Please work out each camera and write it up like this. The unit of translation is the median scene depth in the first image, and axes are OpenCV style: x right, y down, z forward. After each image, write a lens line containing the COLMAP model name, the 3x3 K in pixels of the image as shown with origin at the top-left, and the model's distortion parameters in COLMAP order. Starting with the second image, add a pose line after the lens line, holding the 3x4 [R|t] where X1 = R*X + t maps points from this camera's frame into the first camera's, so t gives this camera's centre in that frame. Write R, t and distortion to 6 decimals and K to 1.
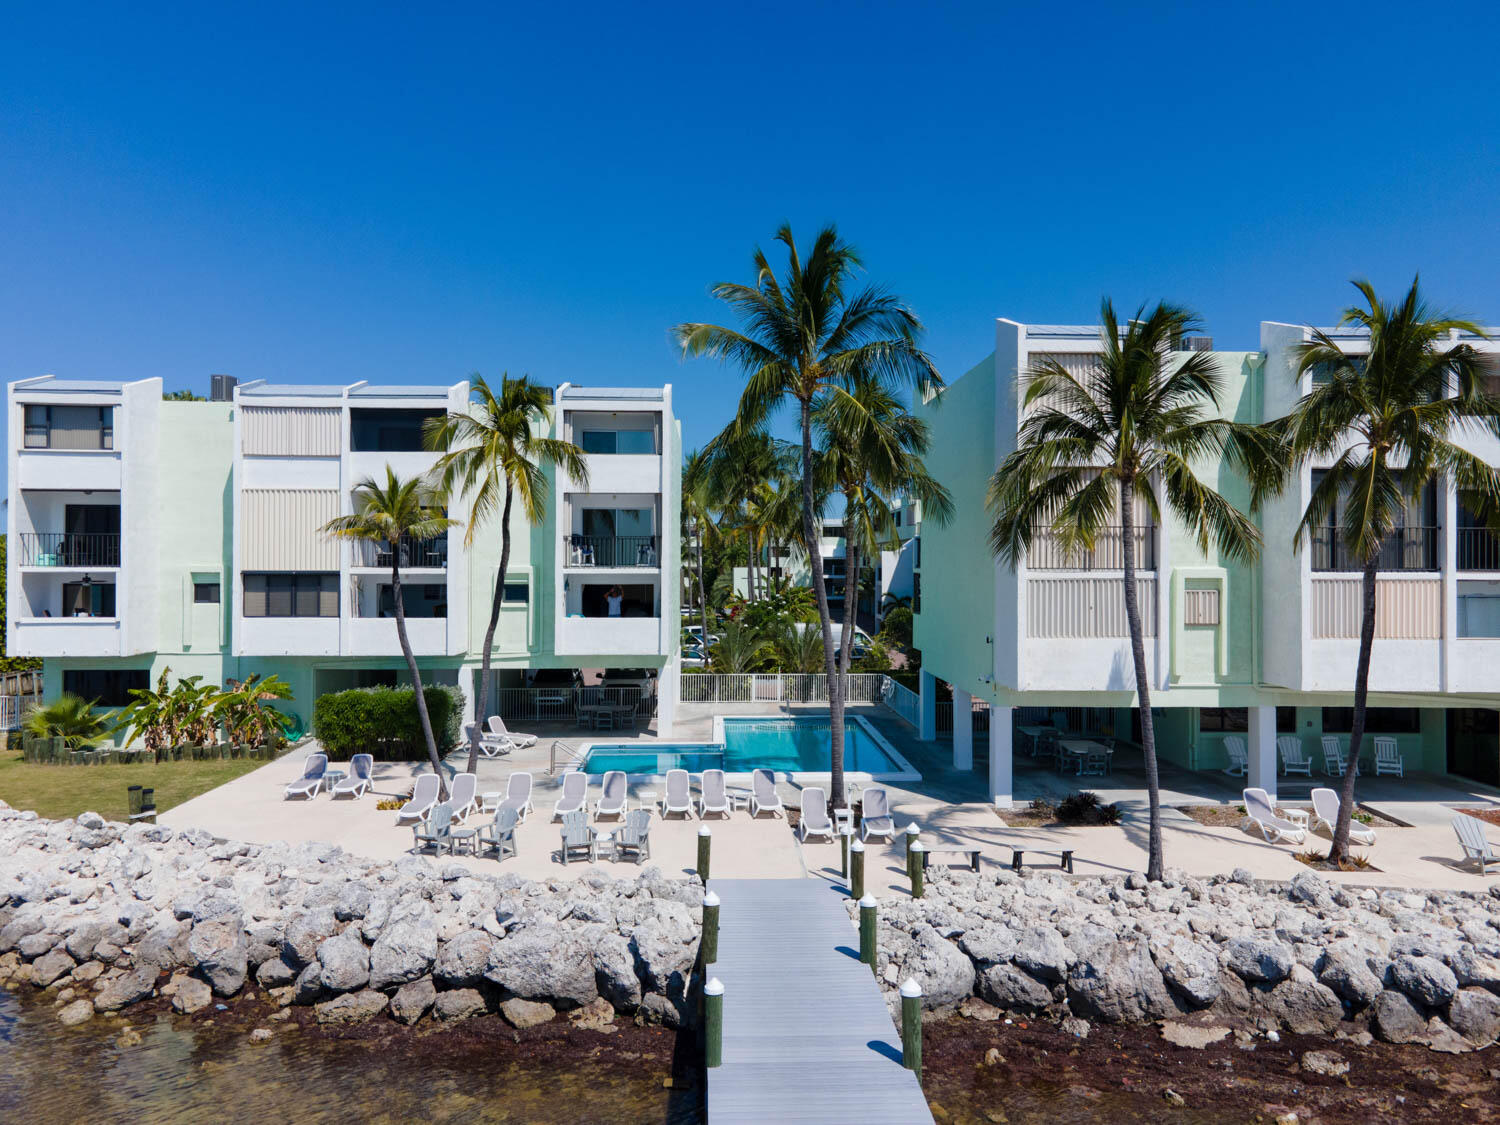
lens RADIAL K [[1088.9, 0, 764.0], [0, 1088.9, 561.2], [0, 0, 1]] dist [0.035833, 0.002460]
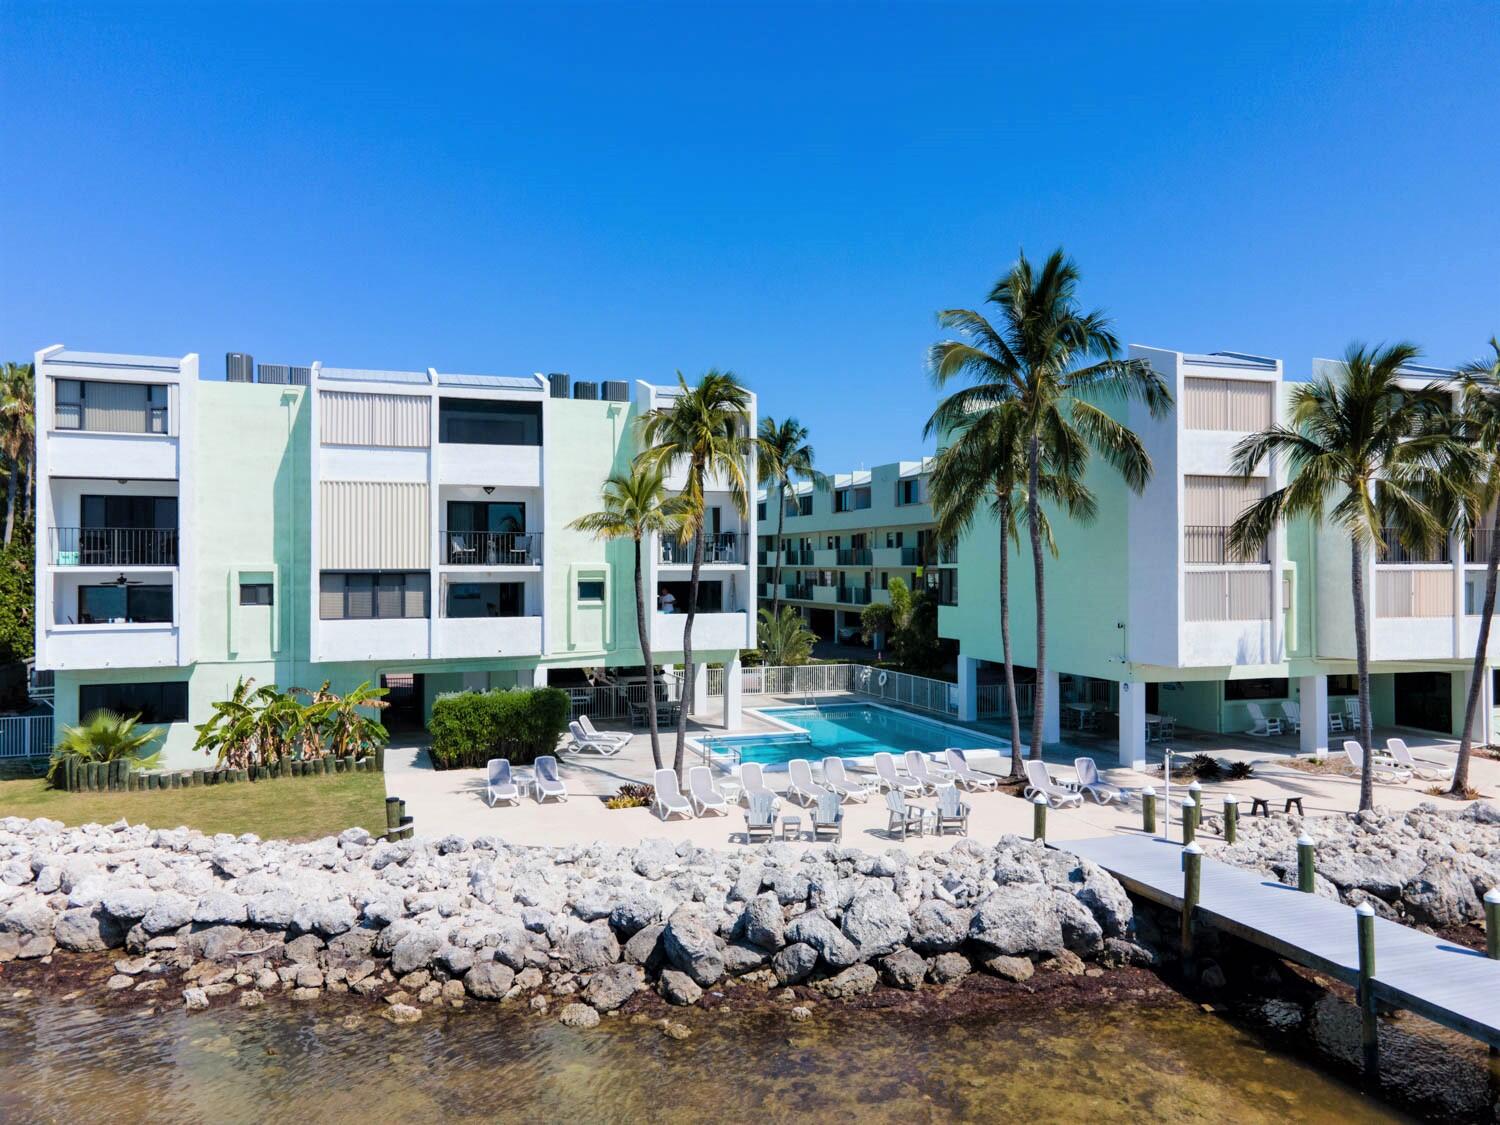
lens RADIAL K [[1091.6, 0, 762.0], [0, 1091.6, 560.3], [0, 0, 1]] dist [0.042898, 0.001796]
pose [[0.956611, -0.003820, 0.291343, -0.433416], [0.003335, 0.999992, 0.002161, 0.000342], [-0.291349, -0.001095, 0.956616, 0.011378]]
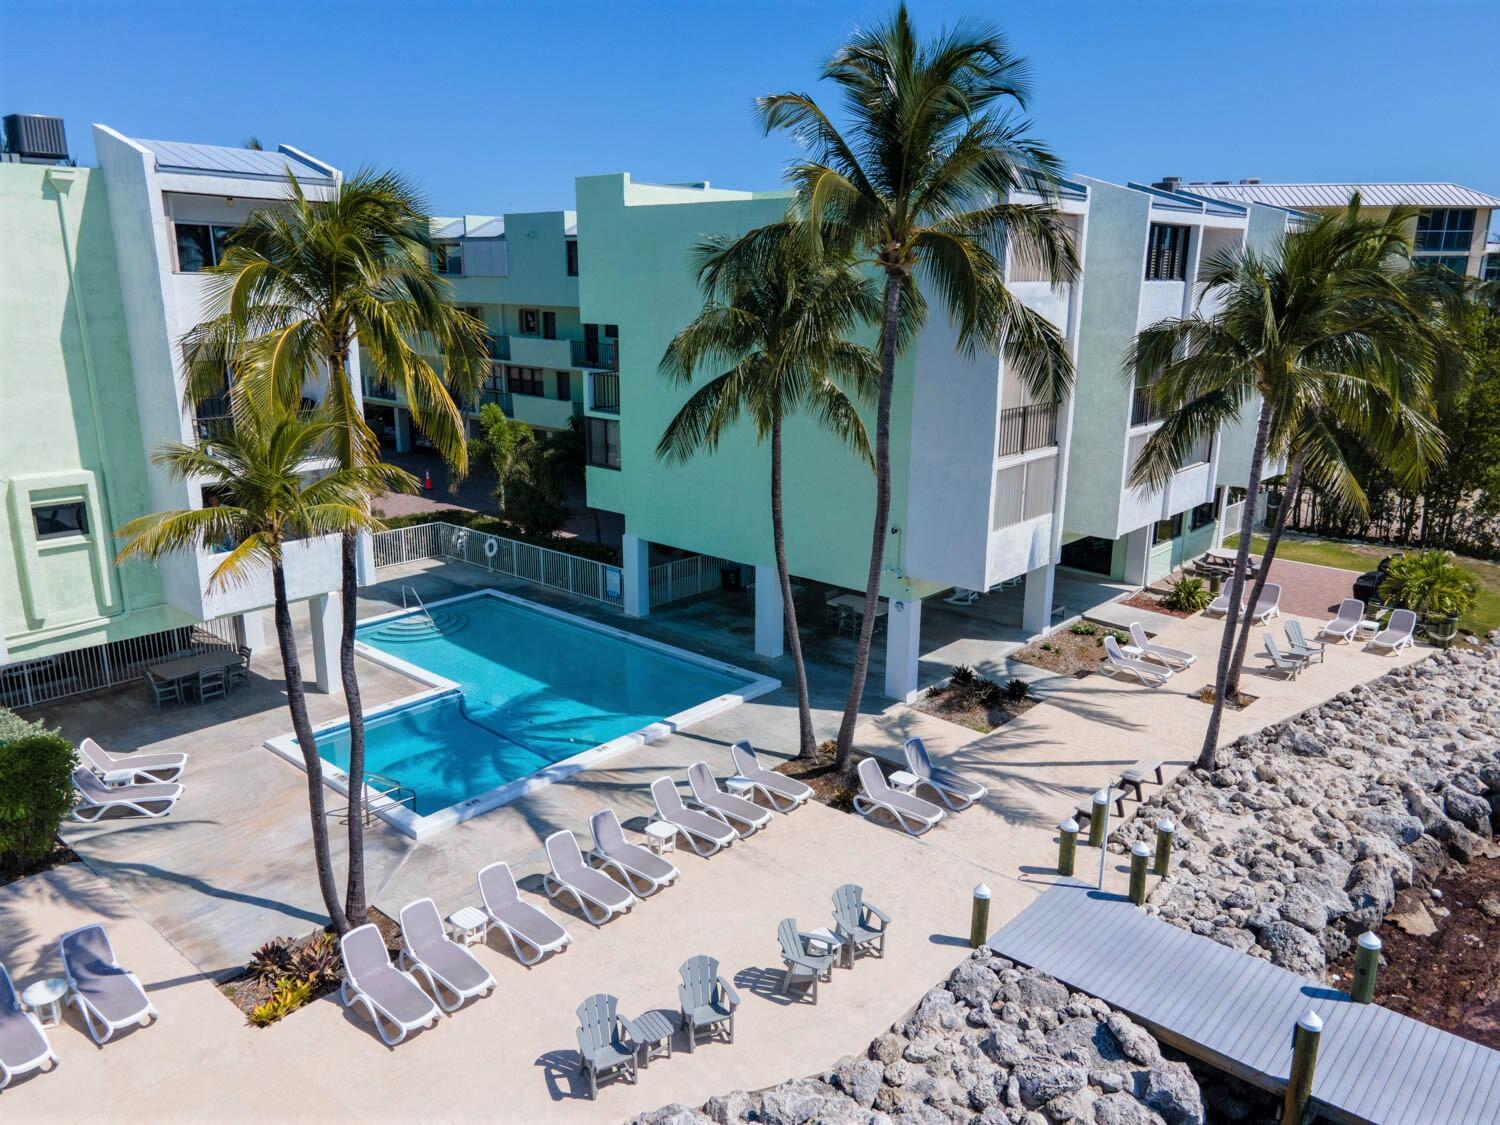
lens RADIAL K [[1091.6, 0, 762.0], [0, 1091.6, 560.3], [0, 0, 1]] dist [0.042898, 0.001796]
pose [[0.697382, -0.176470, 0.694634, -0.442726], [-0.010081, 0.966701, 0.255709, -0.118045], [-0.716629, -0.185330, 0.672381, 0.421408]]
